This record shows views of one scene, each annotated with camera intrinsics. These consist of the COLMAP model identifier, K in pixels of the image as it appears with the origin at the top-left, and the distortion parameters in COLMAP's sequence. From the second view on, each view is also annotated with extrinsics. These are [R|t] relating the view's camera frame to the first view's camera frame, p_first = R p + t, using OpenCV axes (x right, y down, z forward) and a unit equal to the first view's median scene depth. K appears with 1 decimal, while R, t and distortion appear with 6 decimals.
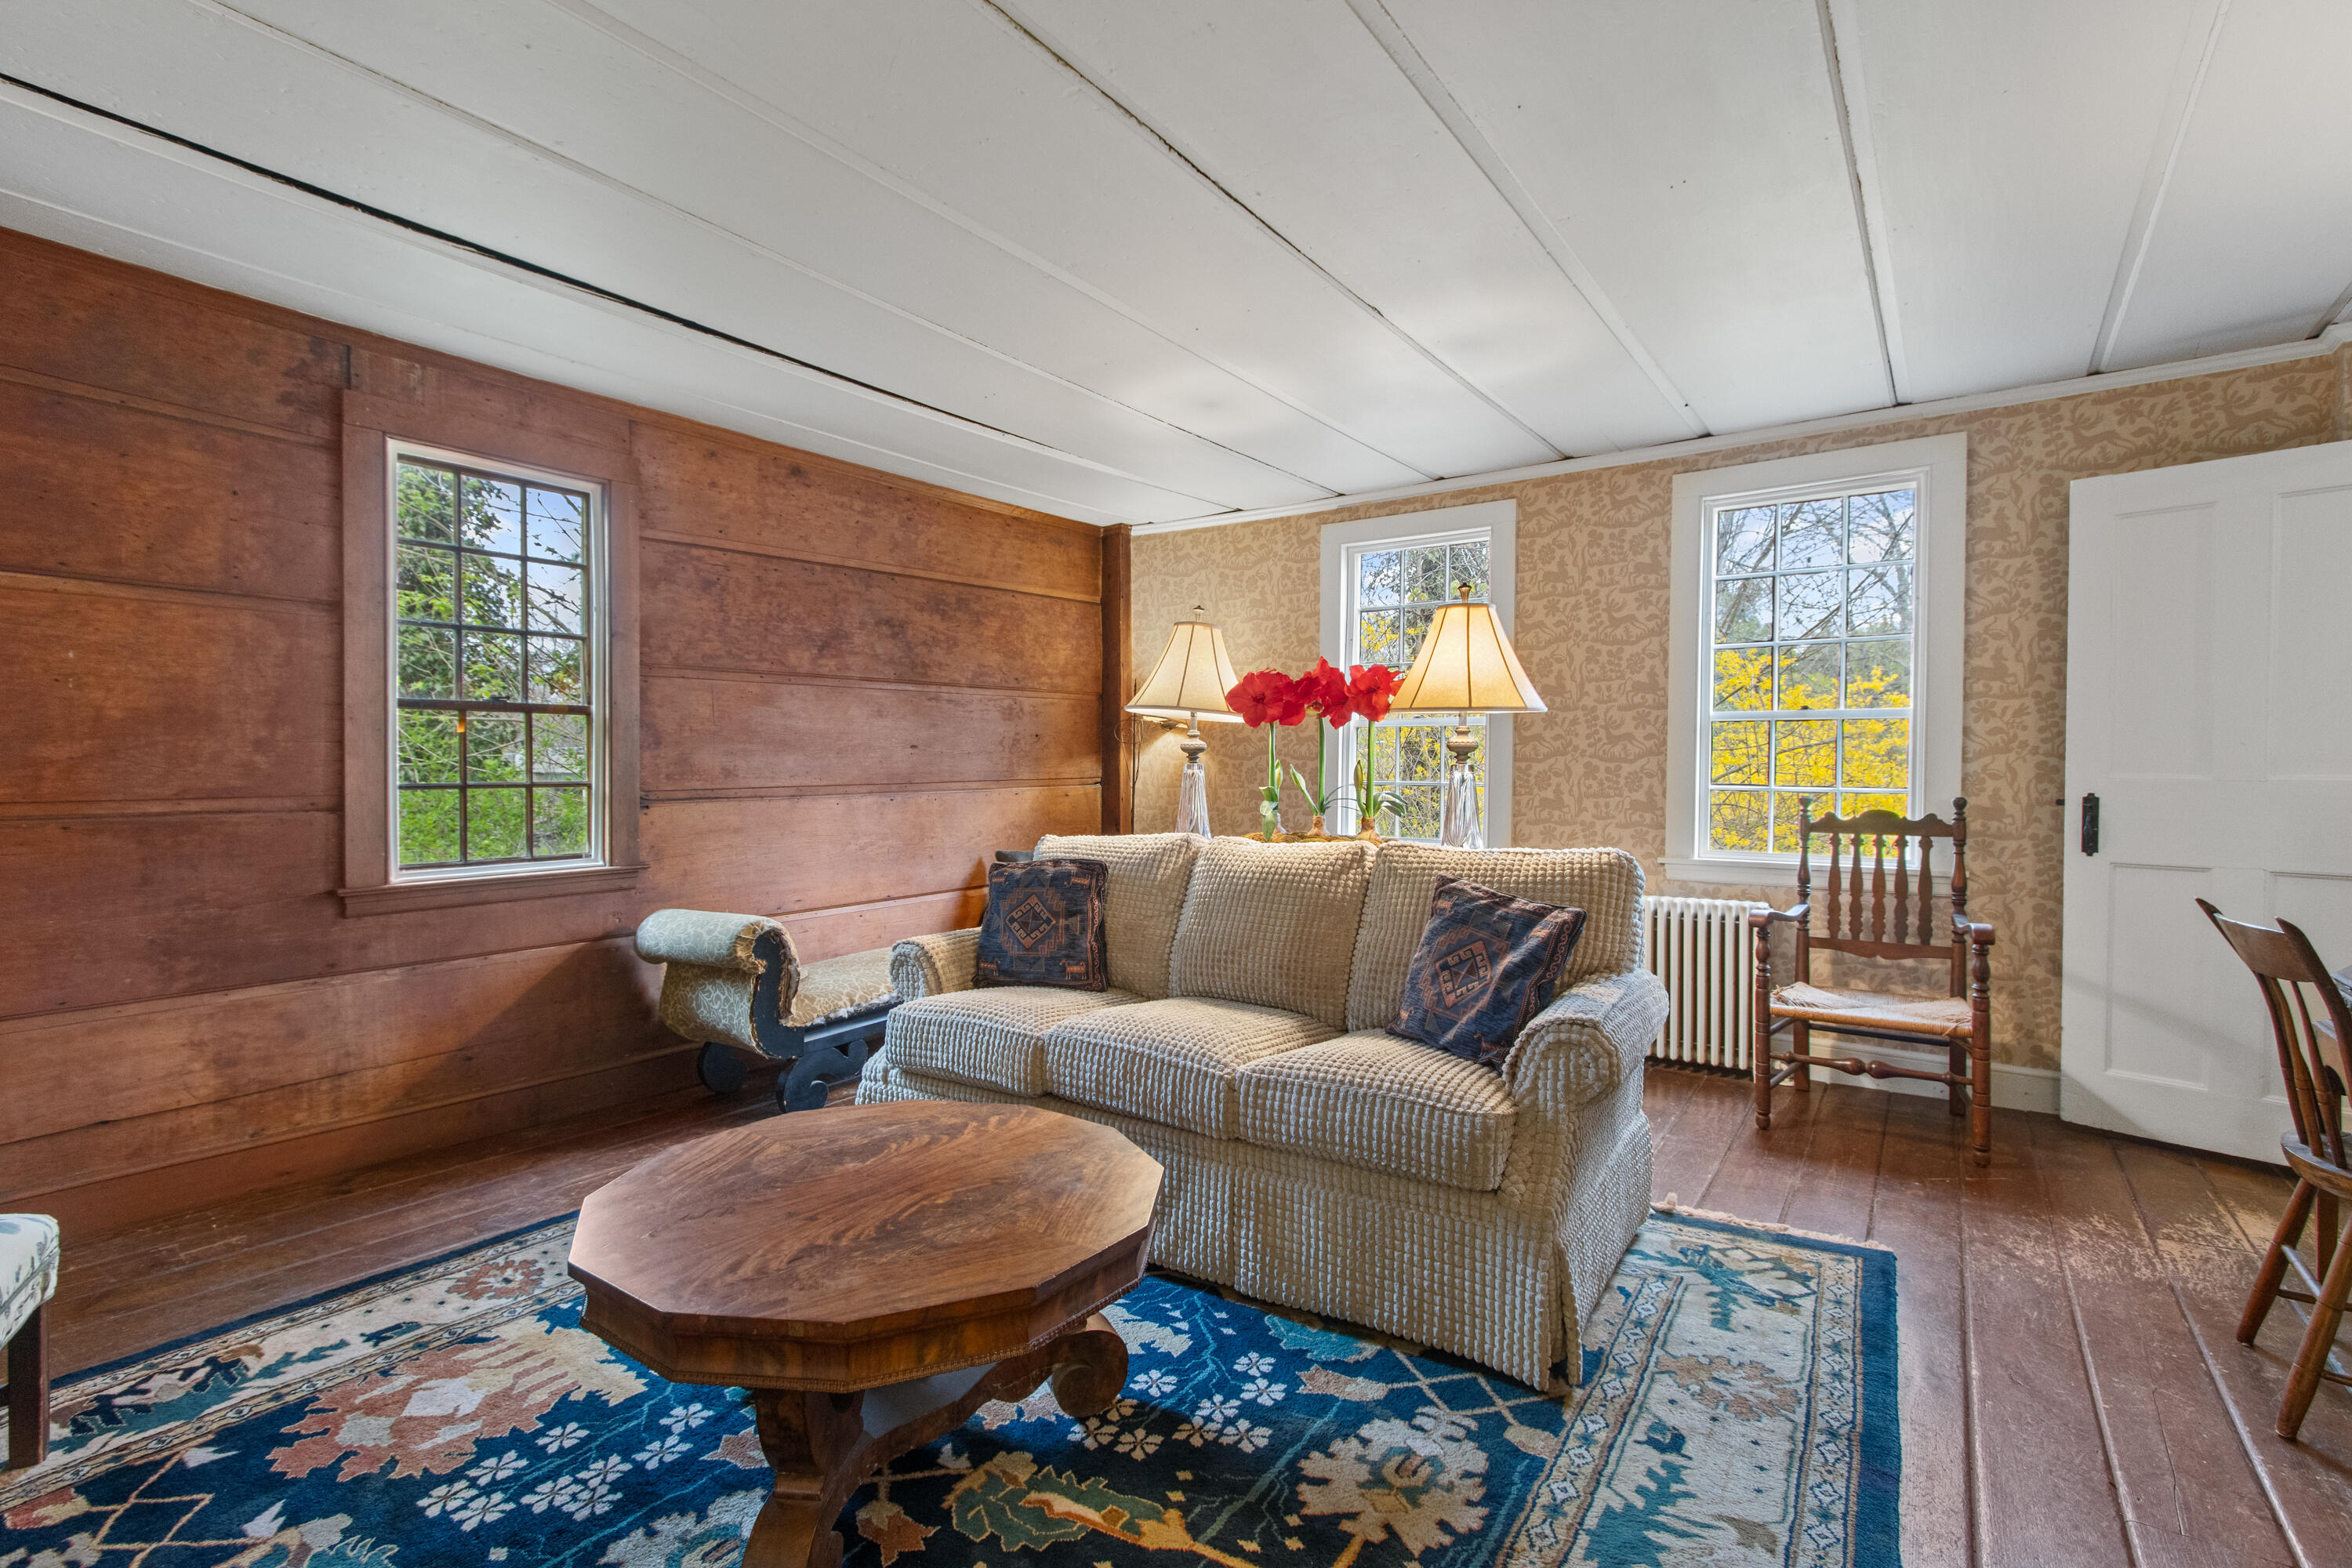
lens RADIAL K [[1090.0, 0, 1131.4], [0, 1090.0, 778.8], [0, 0, 1]] dist [0.001568, -0.001286]
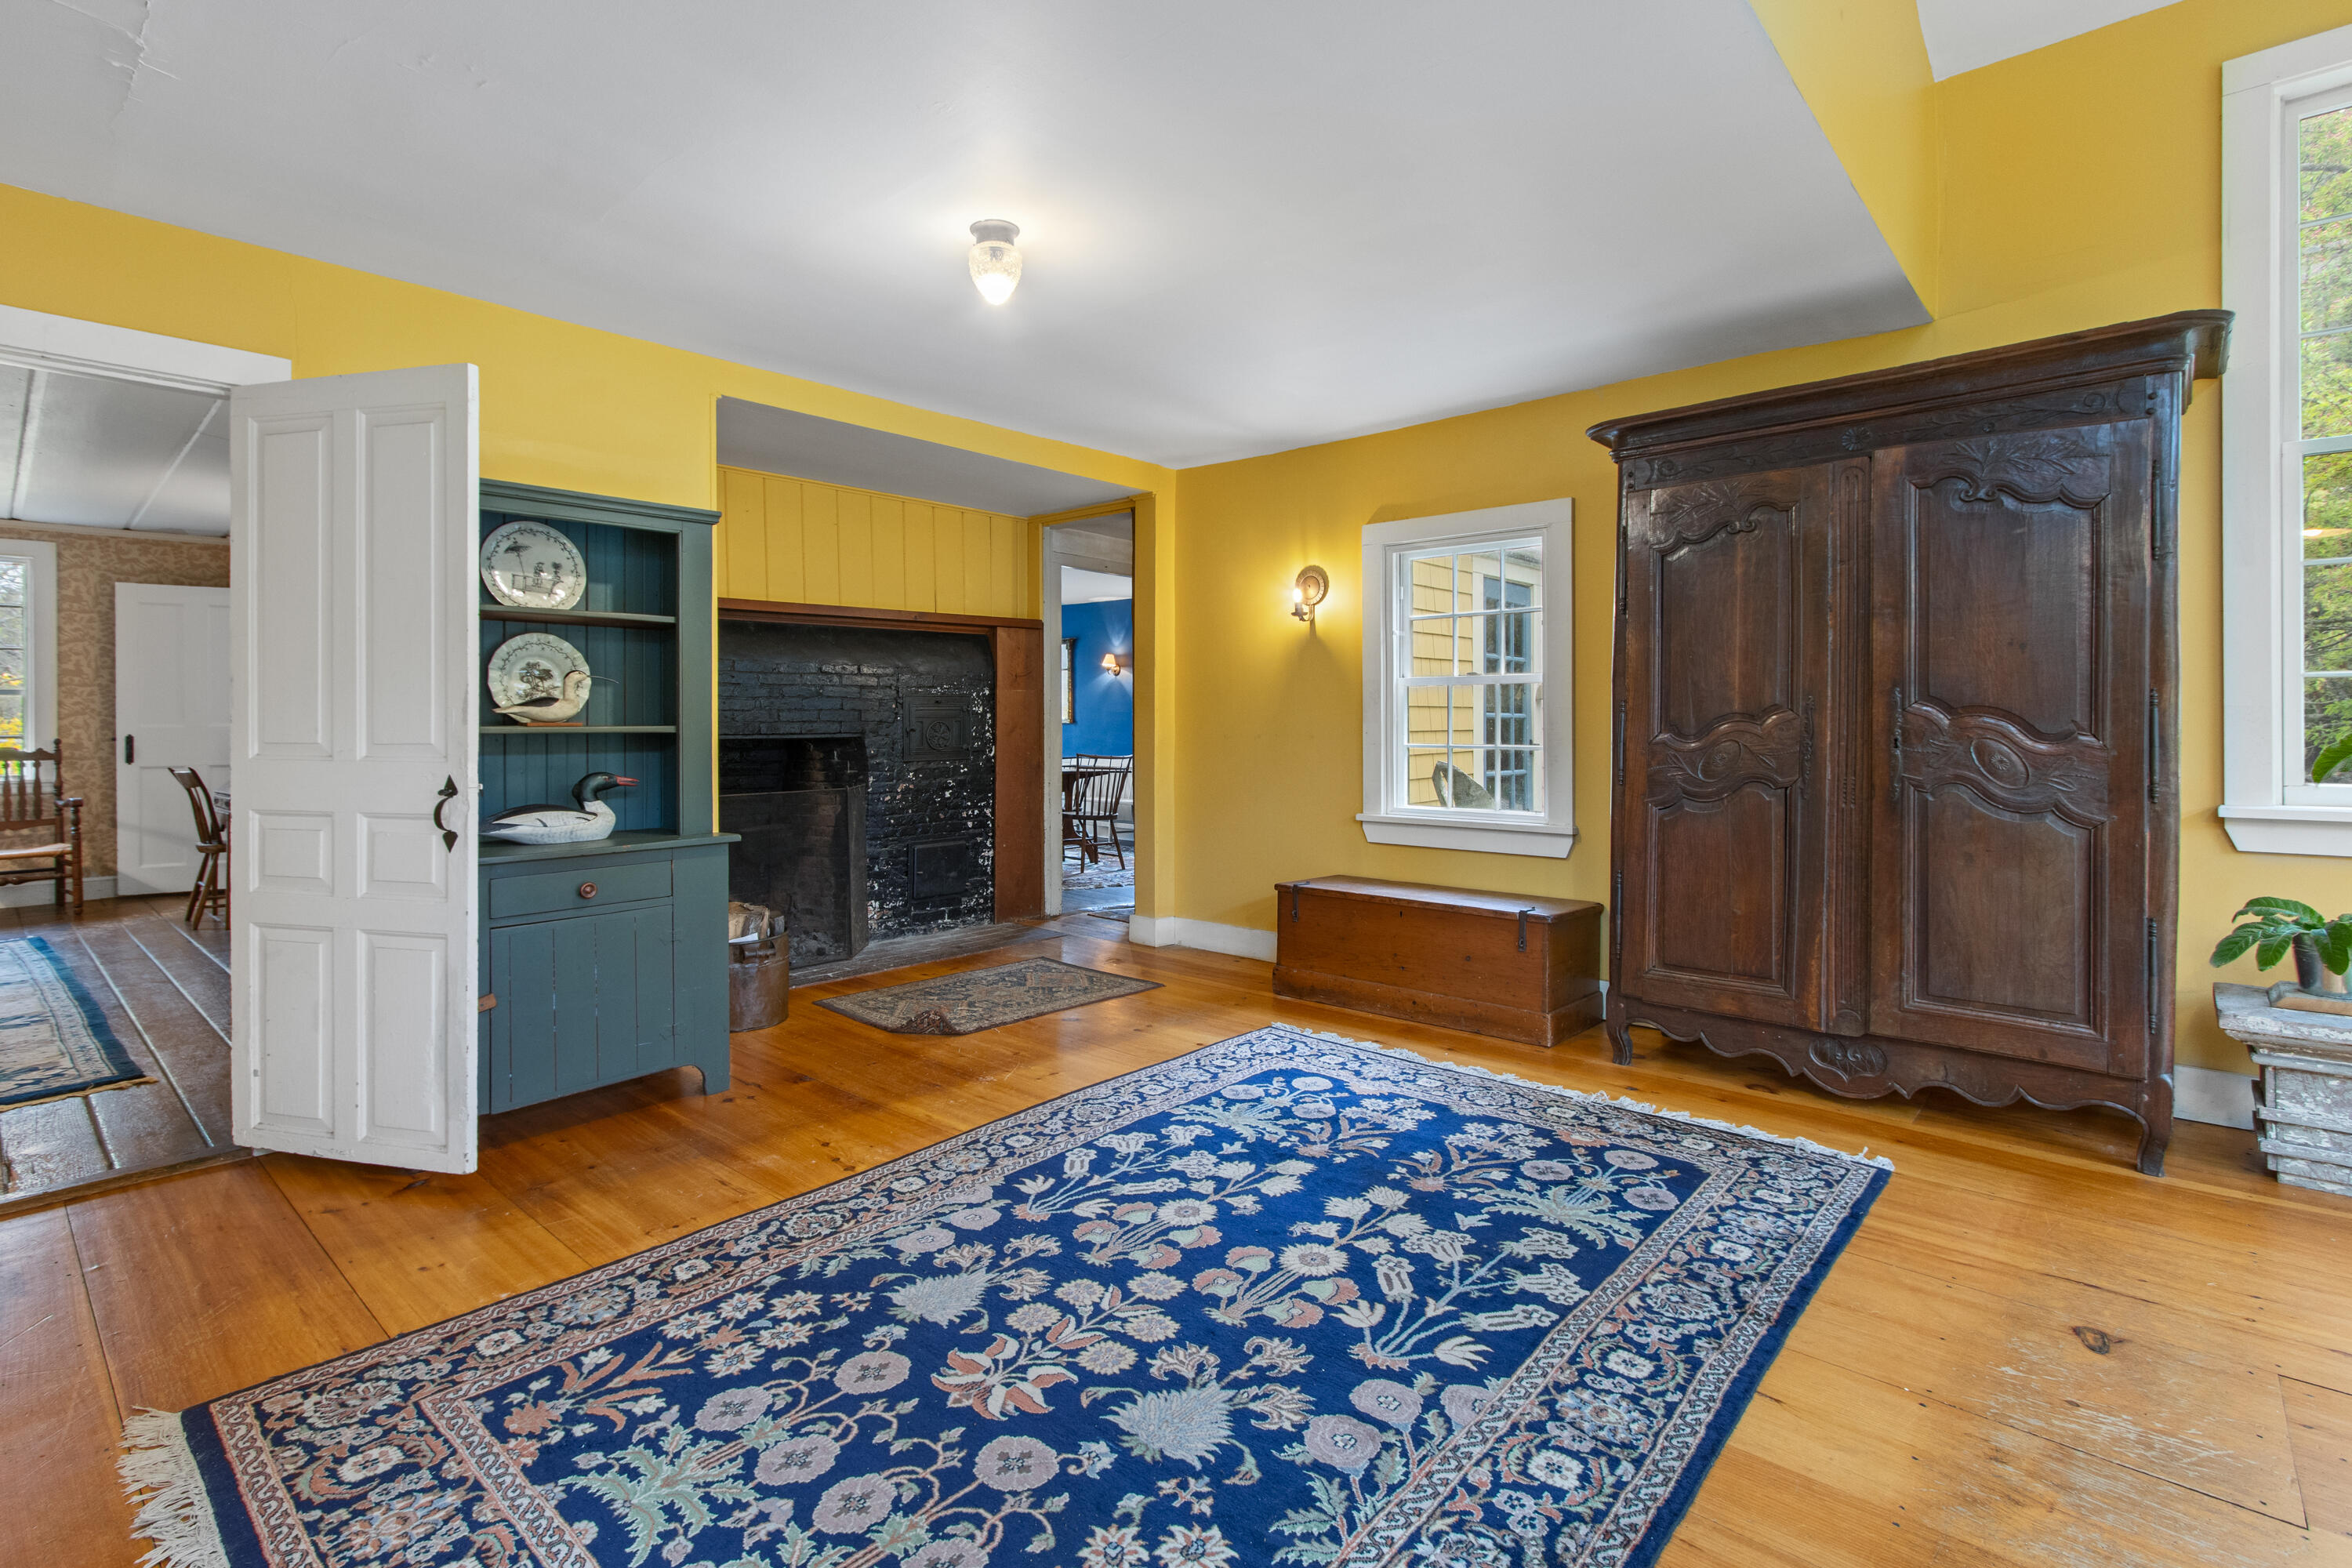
lens RADIAL K [[1090.0, 0, 1156.2], [0, 1090.0, 715.1], [0, 0, 1]] dist [0.001568, -0.001286]
pose [[0.100592, -0.000226, 0.994928, -0.914843], [0.026023, 0.999658, -0.002404, 0.030361], [-0.994587, 0.026132, 0.100564, -1.067889]]
